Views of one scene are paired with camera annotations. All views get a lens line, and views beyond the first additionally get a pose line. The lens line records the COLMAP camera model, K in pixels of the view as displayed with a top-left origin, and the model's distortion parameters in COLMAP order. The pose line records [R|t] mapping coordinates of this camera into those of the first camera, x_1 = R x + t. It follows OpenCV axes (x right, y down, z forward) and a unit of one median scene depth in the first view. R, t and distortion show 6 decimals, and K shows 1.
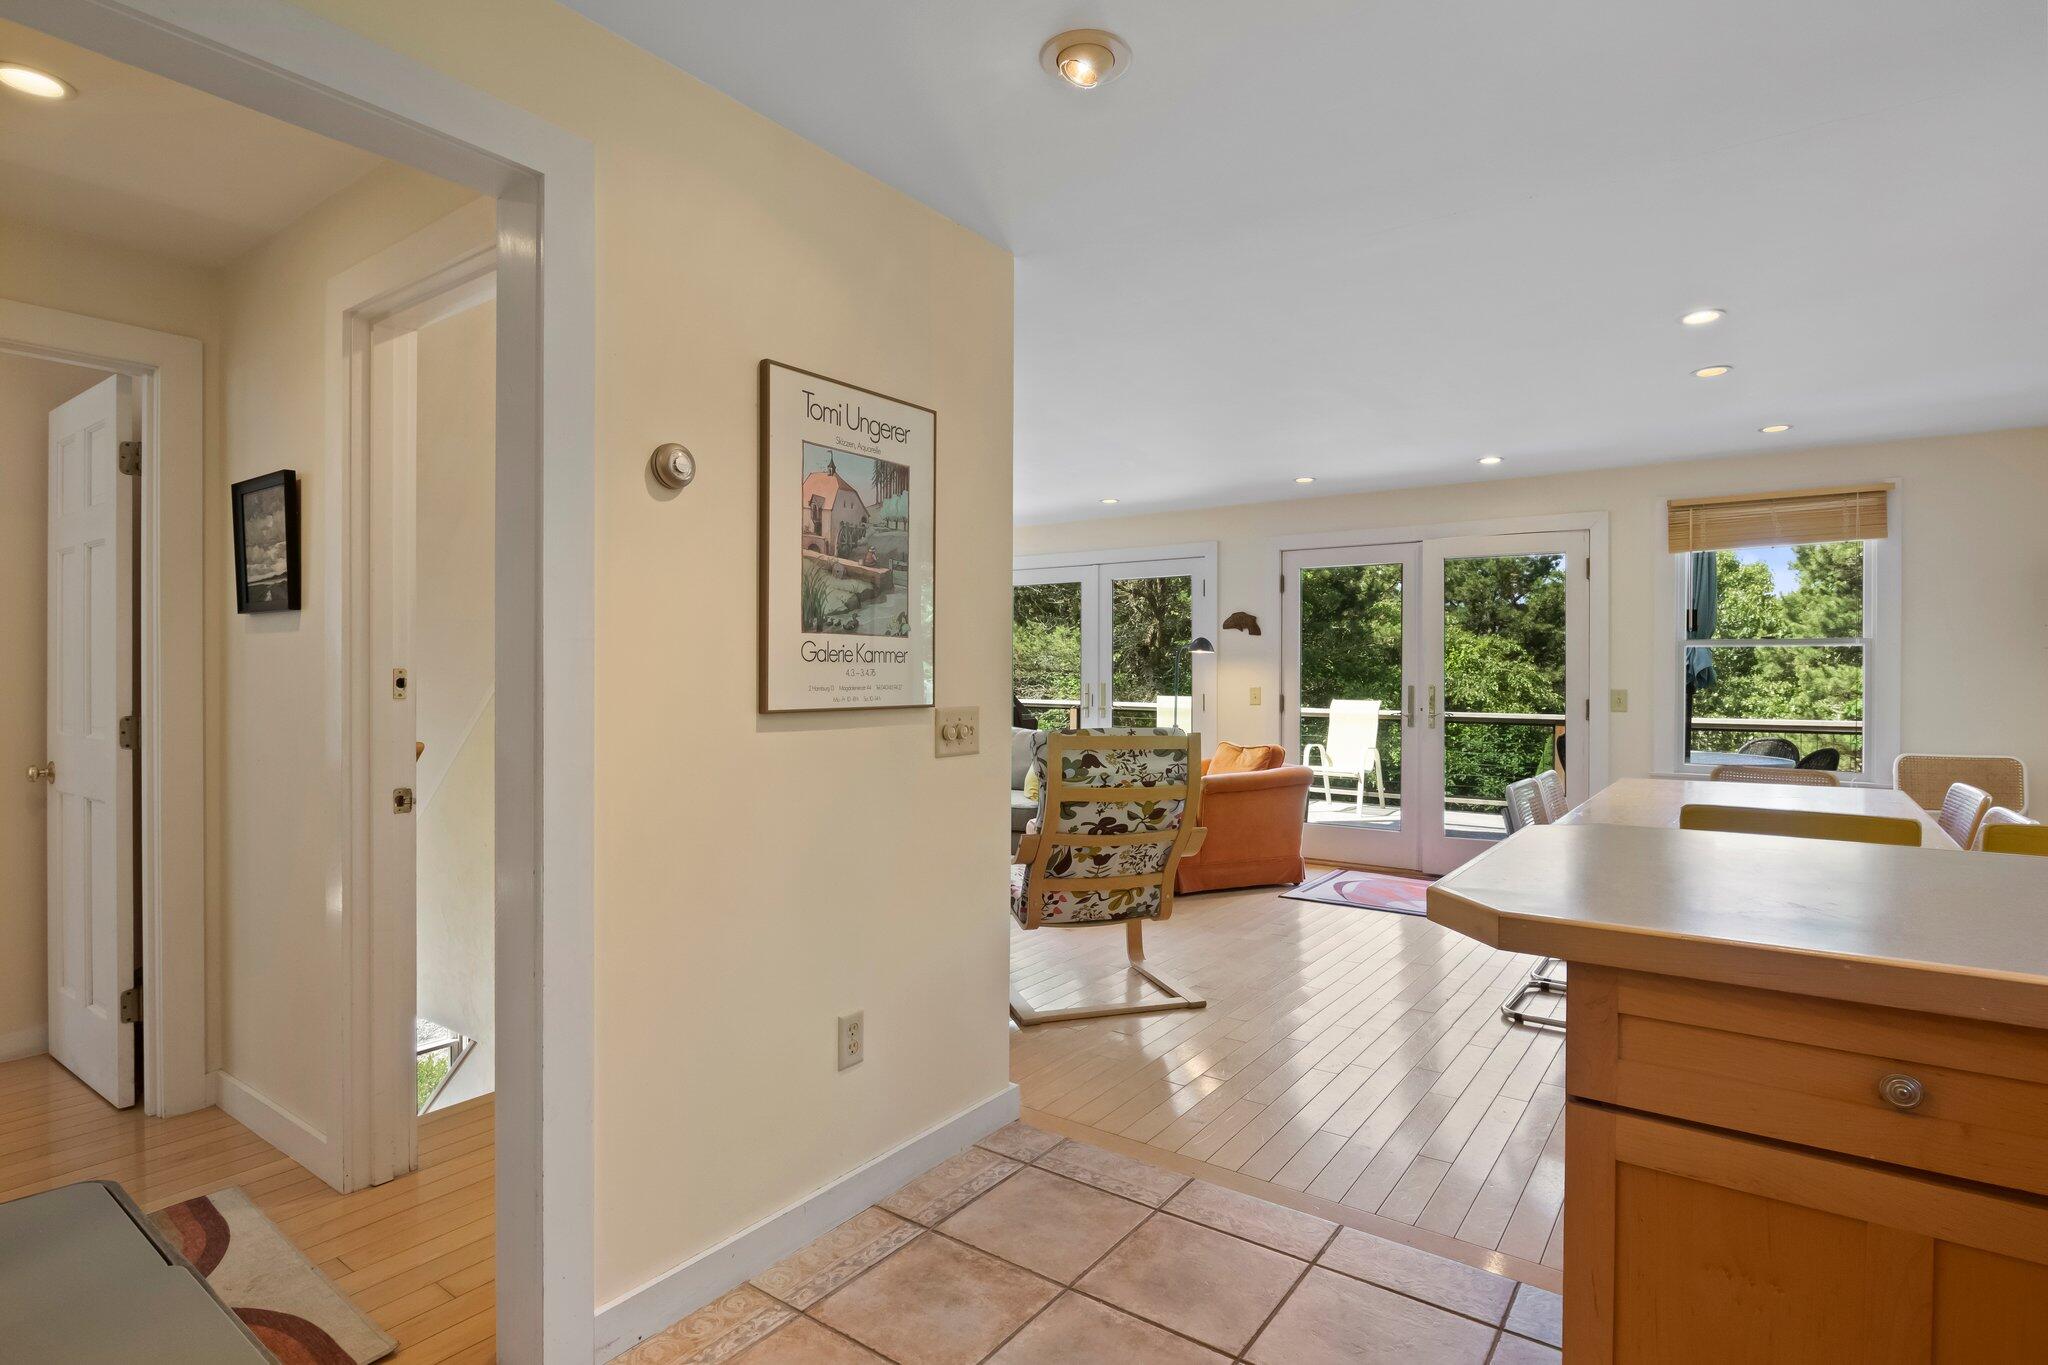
lens RADIAL K [[1021.9, 0, 1038.5], [0, 1021.9, 677.5], [0, 0, 1]] dist [-0.005335, -0.000791]
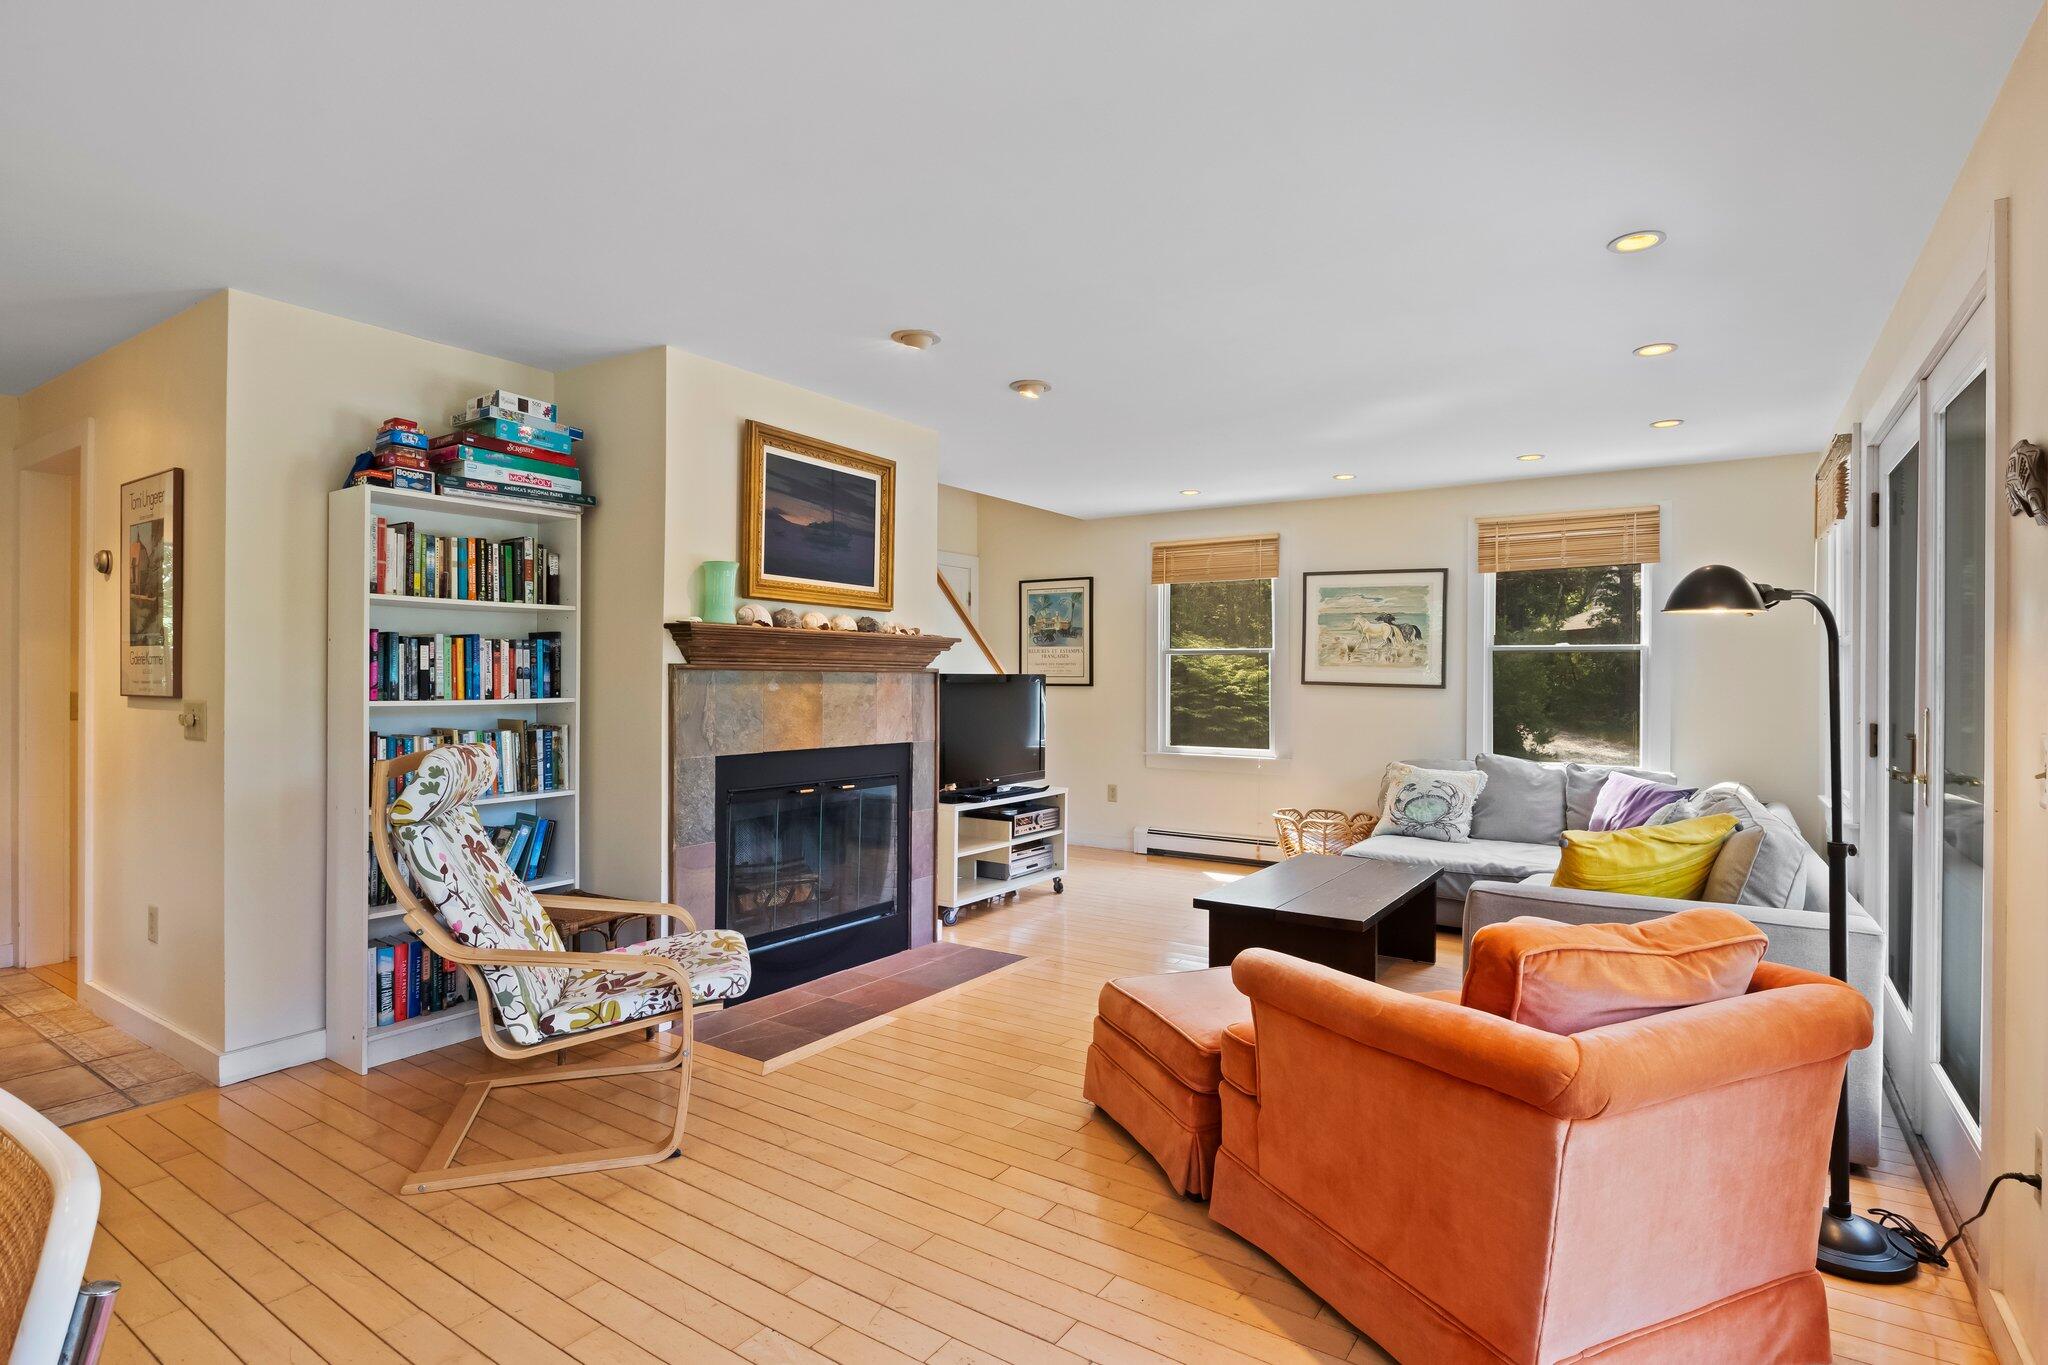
lens RADIAL K [[1021.9, 0, 1038.5], [0, 1021.9, 677.5], [0, 0, 1]] dist [-0.005335, -0.000791]
pose [[0.033761, -0.004532, -0.999420, 0.310162], [-0.012834, 0.999905, -0.004968, -0.000191], [0.999348, 0.012994, 0.033699, 0.525056]]
